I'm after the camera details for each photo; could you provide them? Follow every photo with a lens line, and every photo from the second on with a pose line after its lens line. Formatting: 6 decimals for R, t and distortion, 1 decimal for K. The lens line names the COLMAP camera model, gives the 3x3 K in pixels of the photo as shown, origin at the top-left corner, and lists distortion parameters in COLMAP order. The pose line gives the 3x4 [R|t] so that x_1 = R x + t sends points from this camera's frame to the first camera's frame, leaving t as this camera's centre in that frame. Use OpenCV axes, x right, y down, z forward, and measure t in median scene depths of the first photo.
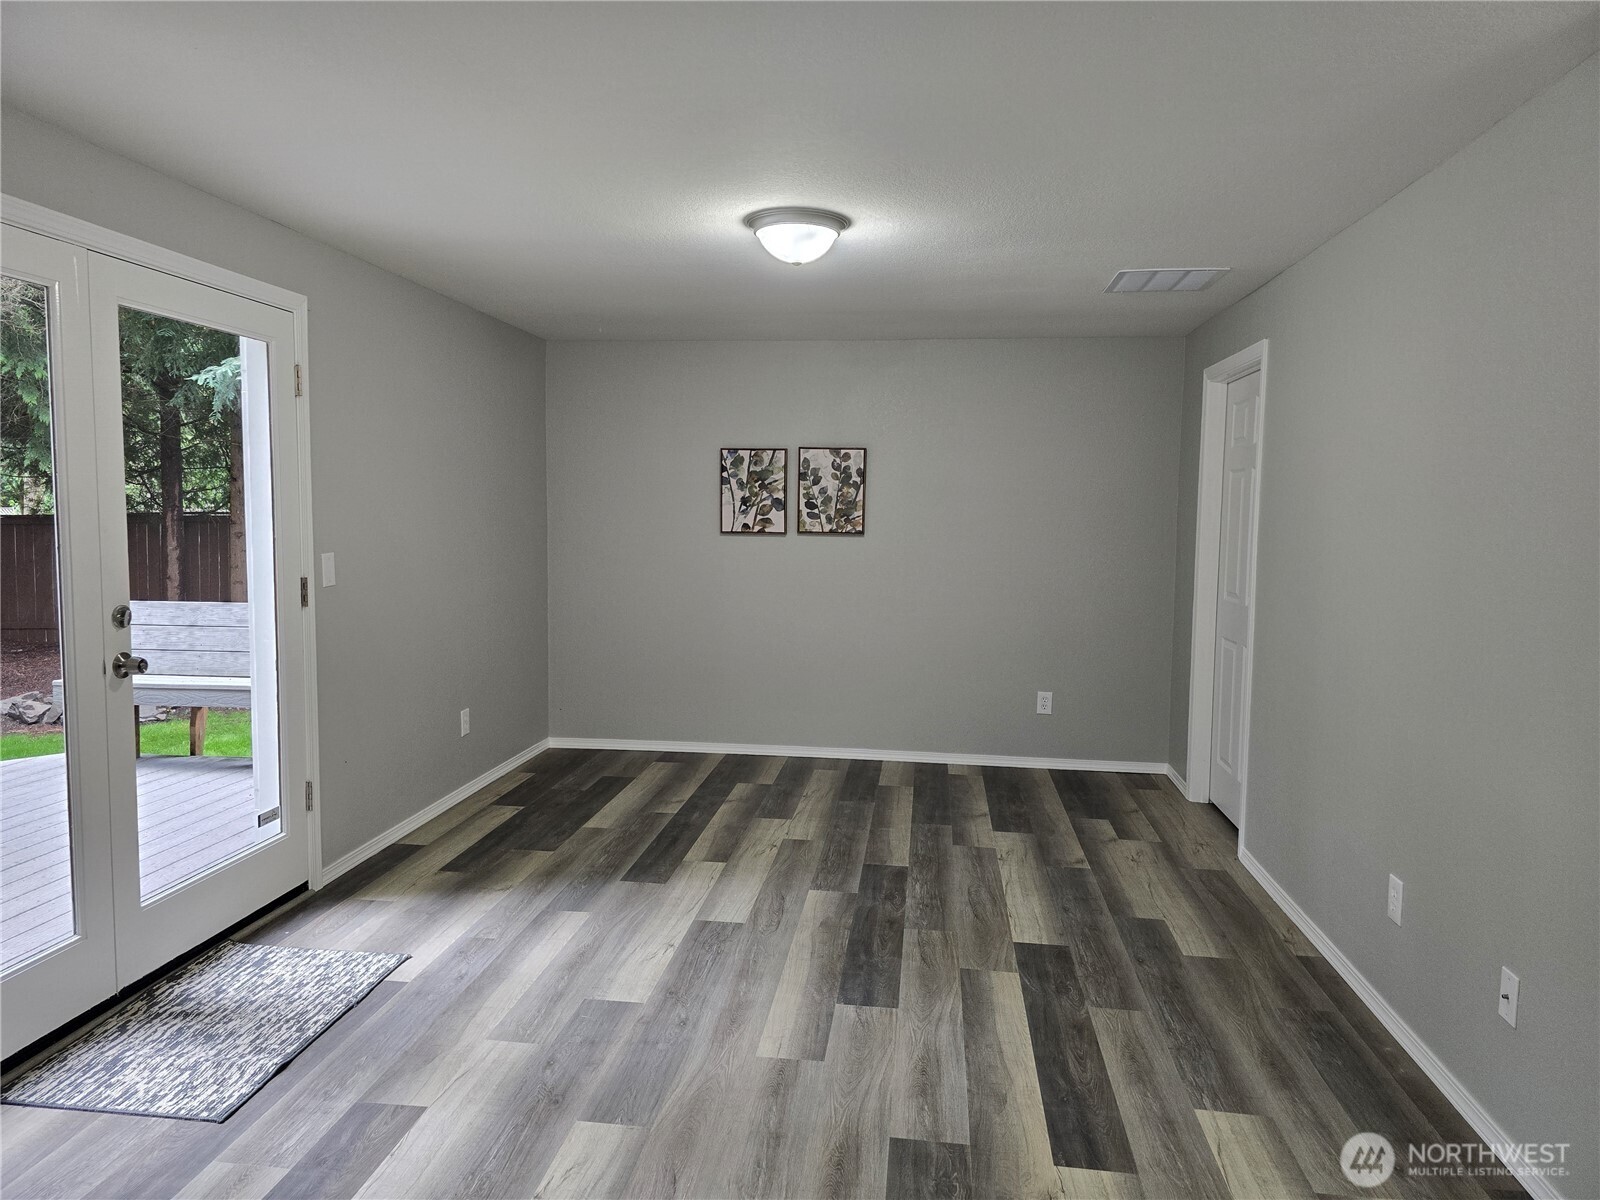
lens RADIAL K [[1079.5, 0, 796.0], [0, 1079.5, 587.0], [0, 0, 1]] dist [0.060554, -0.055916]
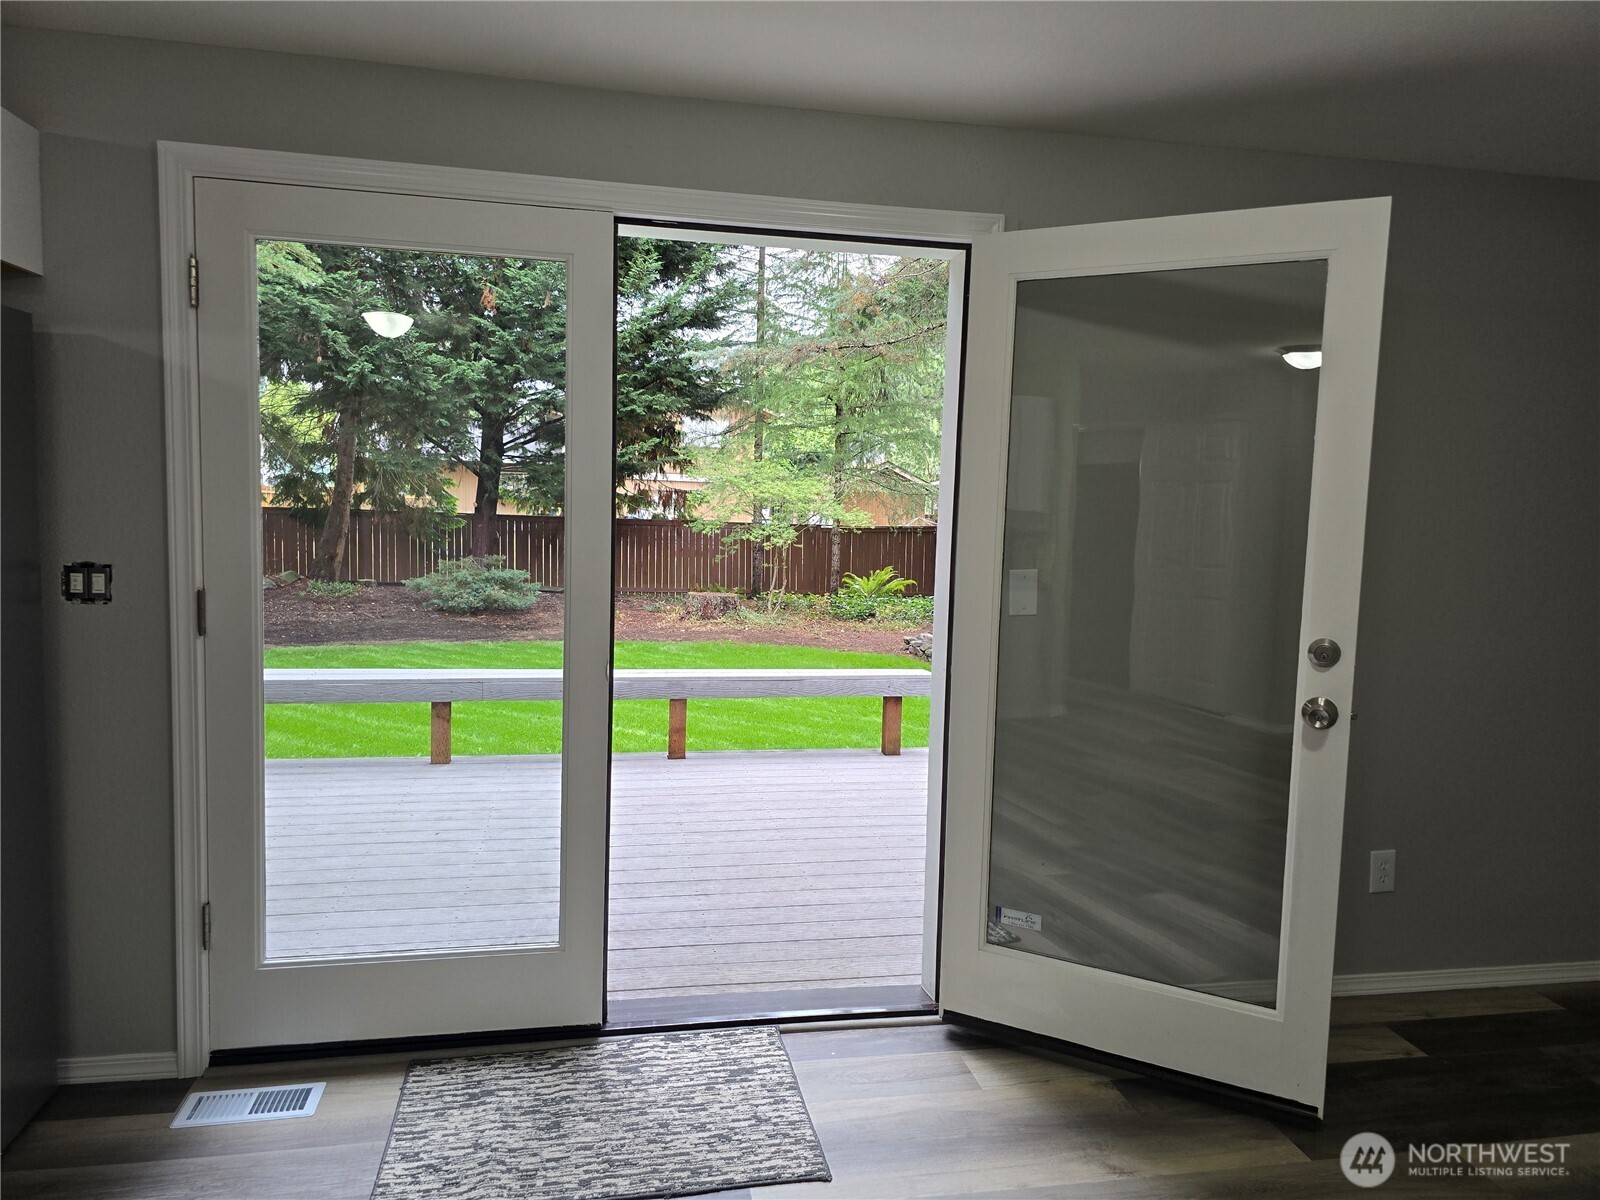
lens RADIAL K [[1079.5, 0, 812.4], [0, 1079.5, 589.5], [0, 0, 1]] dist [0.060554, -0.055916]
pose [[0.319904, 0.086496, -0.943494, 0.225528], [-0.099771, 0.993363, 0.057239, -0.052091], [0.942182, 0.075822, 0.326410, 0.698277]]
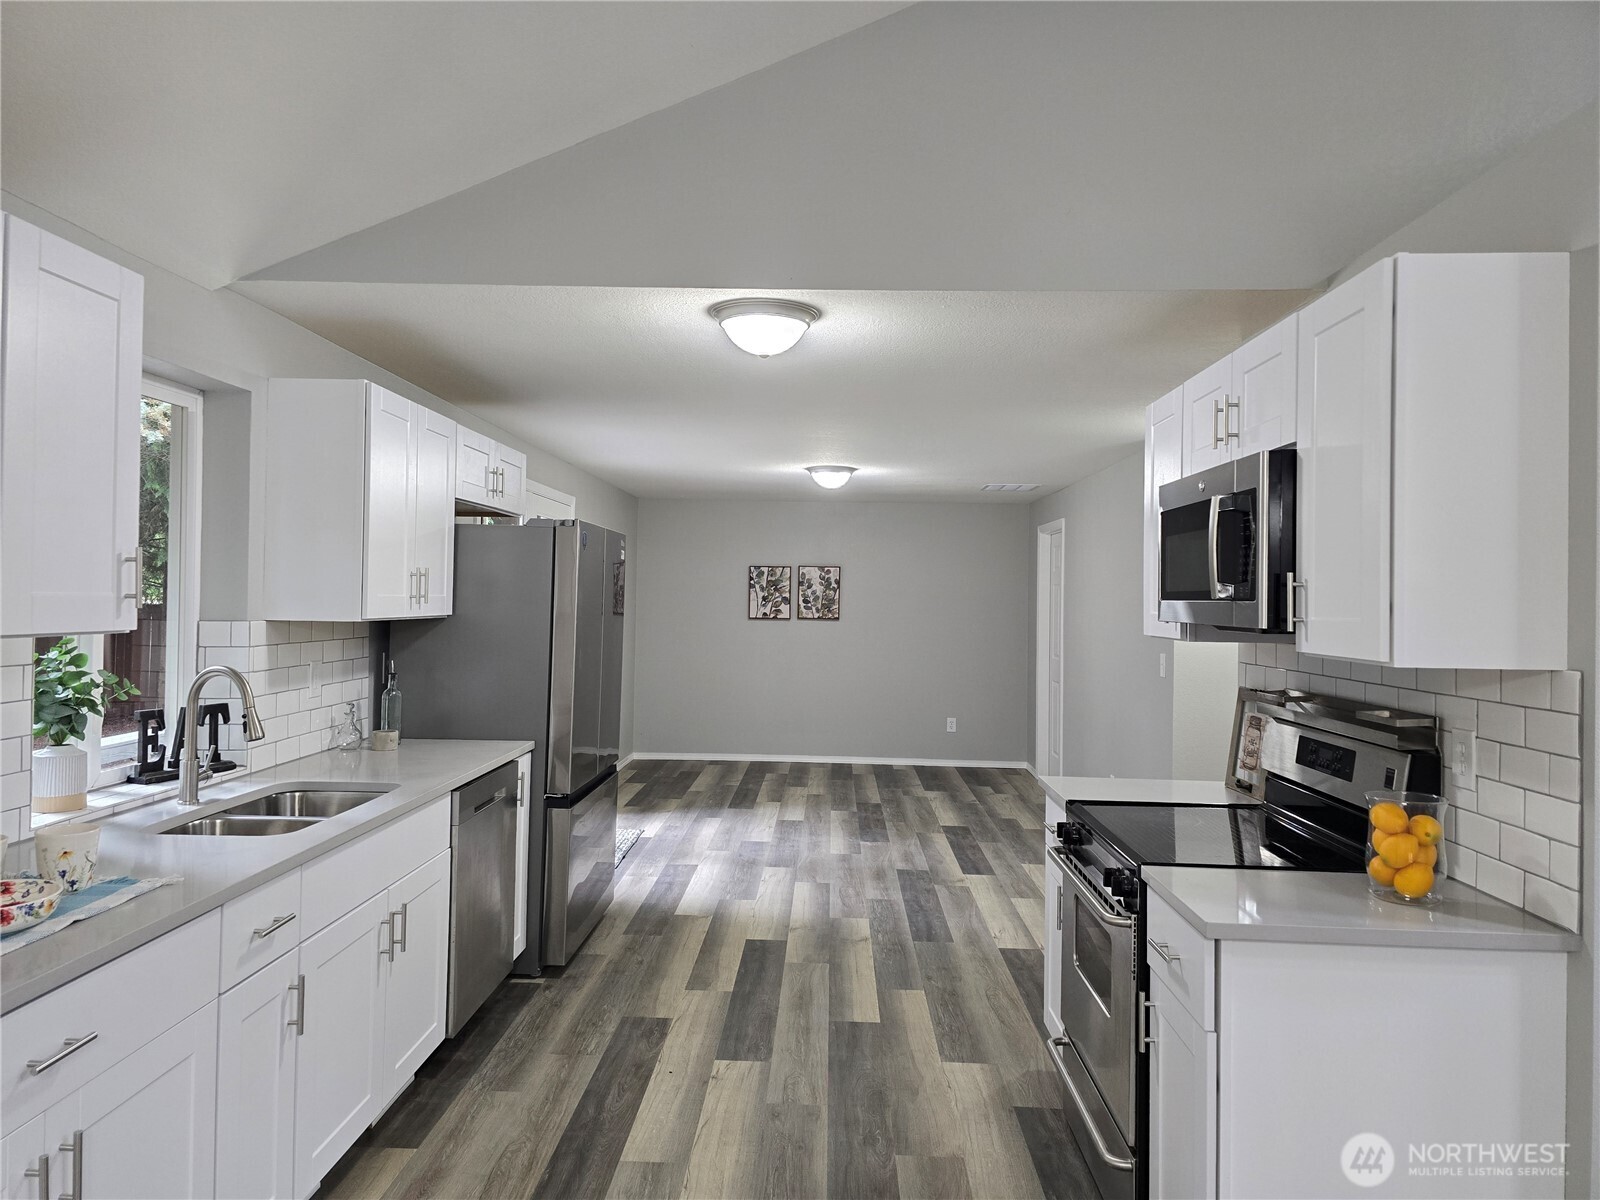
lens RADIAL K [[1079.5, 0, 800.2], [0, 1079.5, 587.1], [0, 0, 1]] dist [0.060554, -0.055916]
pose [[0.995358, 0.003114, 0.096196, -0.243515], [0.004664, 0.996741, -0.080530, 0.051834], [-0.096133, 0.080605, 0.992099, -0.958040]]
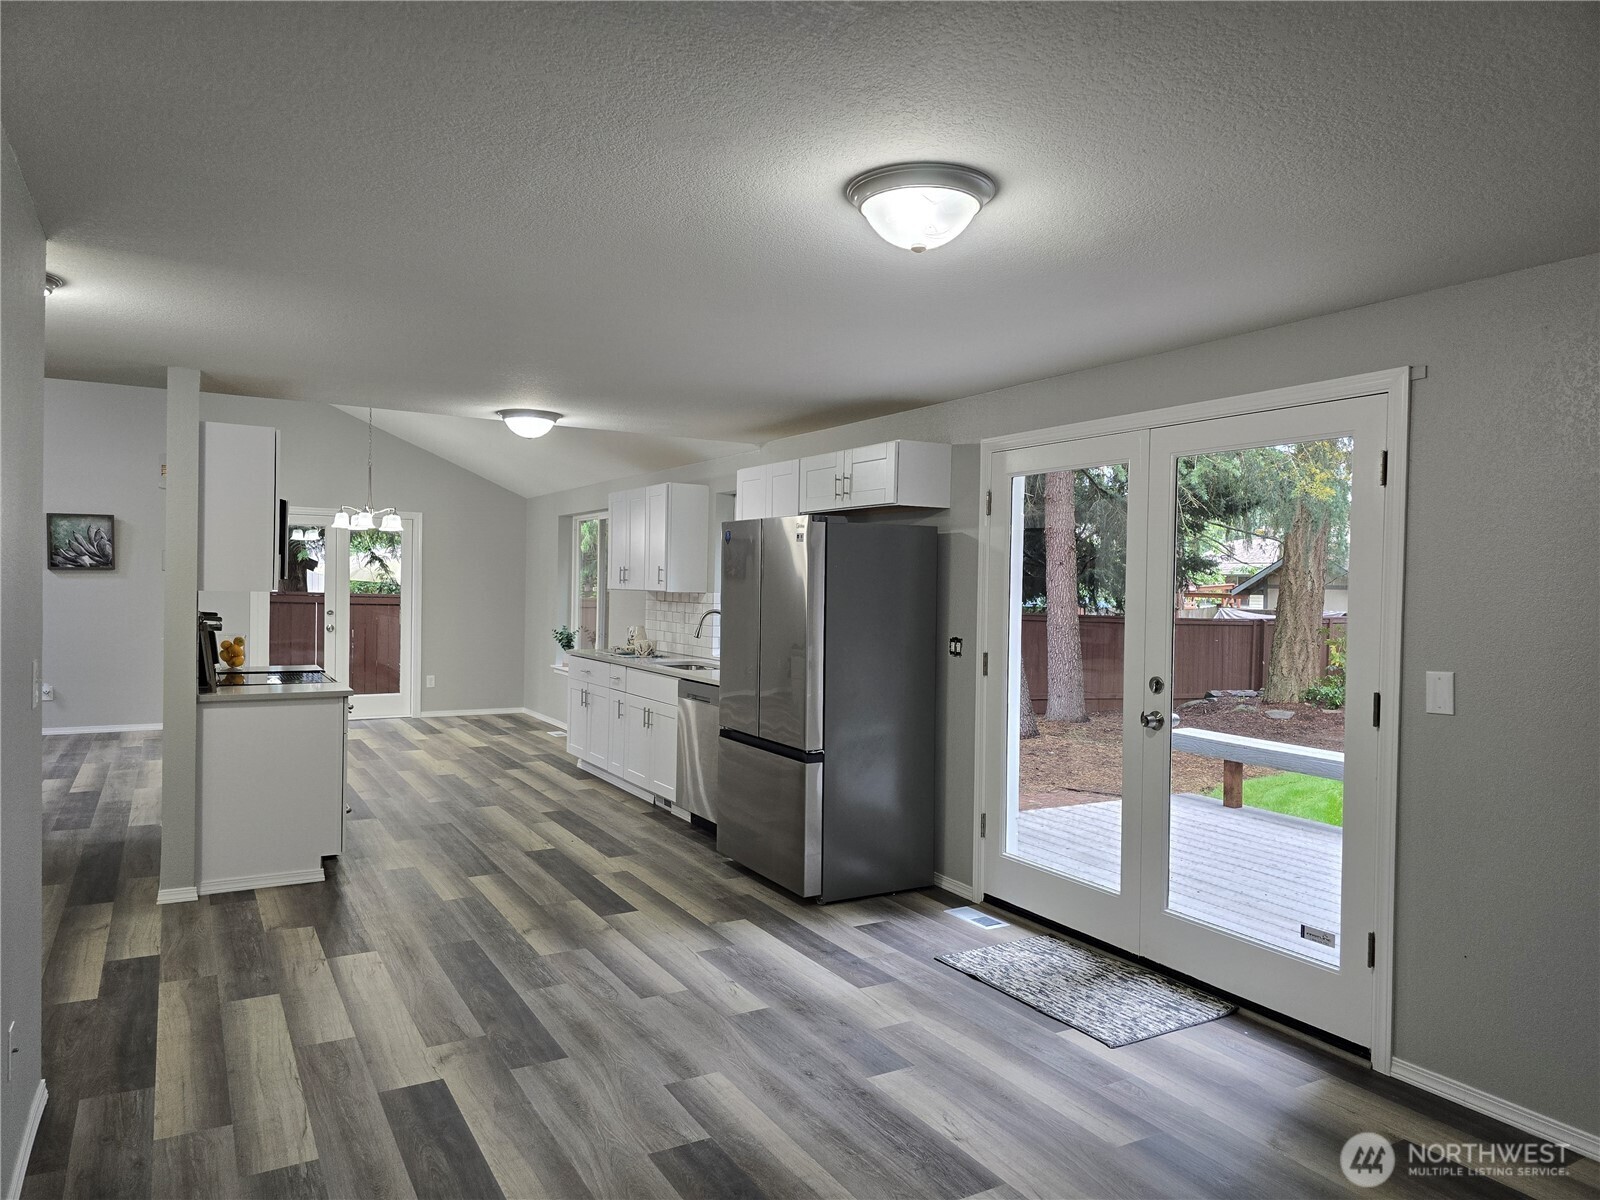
lens RADIAL K [[1079.5, 0, 799.9], [0, 1079.5, 601.9], [0, 0, 1]] dist [0.060554, -0.055916]
pose [[-0.798376, -0.018333, -0.601881, 0.461945], [-0.073323, 0.995058, 0.066952, -0.111119], [0.597679, 0.097585, -0.795774, 1.490653]]
